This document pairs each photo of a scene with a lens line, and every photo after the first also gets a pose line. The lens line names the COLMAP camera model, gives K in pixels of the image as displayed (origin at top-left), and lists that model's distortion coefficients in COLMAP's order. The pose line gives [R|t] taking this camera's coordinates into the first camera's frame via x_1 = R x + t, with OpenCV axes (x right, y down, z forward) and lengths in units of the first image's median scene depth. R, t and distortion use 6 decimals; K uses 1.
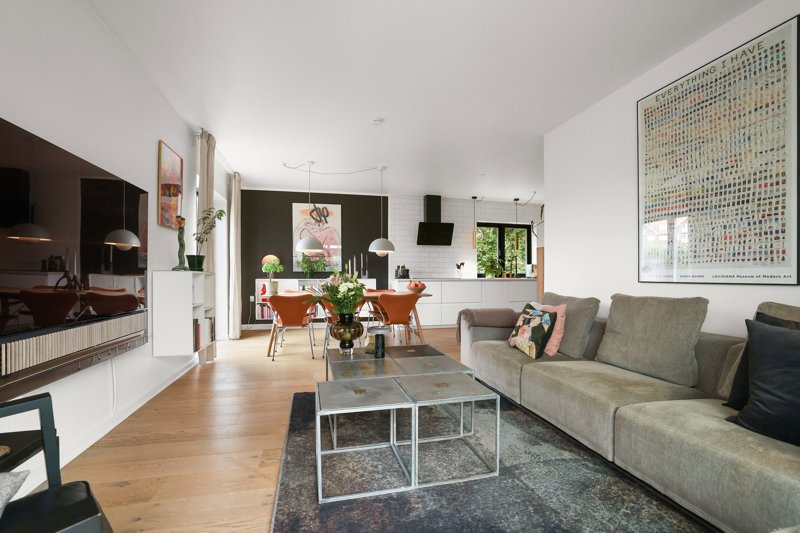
lens RADIAL K [[352.2, 0, 398.9], [0, 352.2, 278.6], [0, 0, 1]] dist [-0.001779, -0.000138]
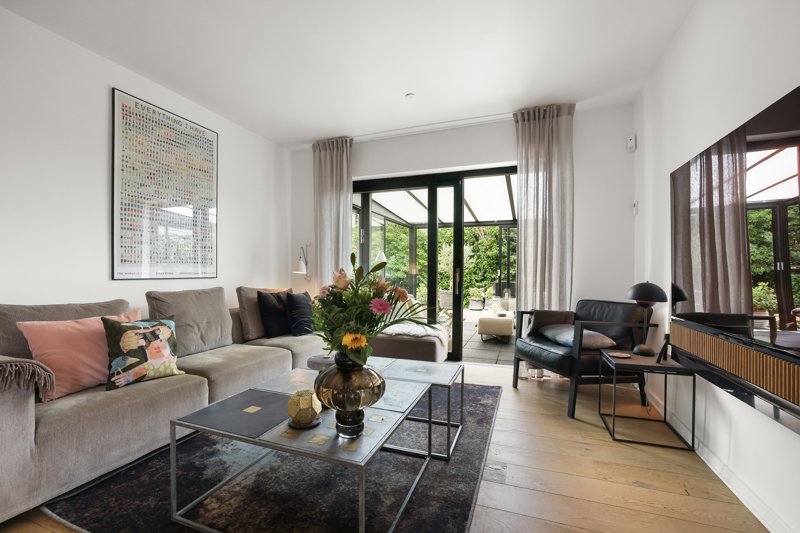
lens RADIAL K [[352.2, 0, 398.0], [0, 352.2, 270.5], [0, 0, 1]] dist [-0.001779, -0.000138]
pose [[-0.823517, 0.003517, 0.567280, -0.535861], [0.005983, 0.999979, 0.002486, -0.014811], [-0.567259, 0.005441, -0.823521, 1.503641]]
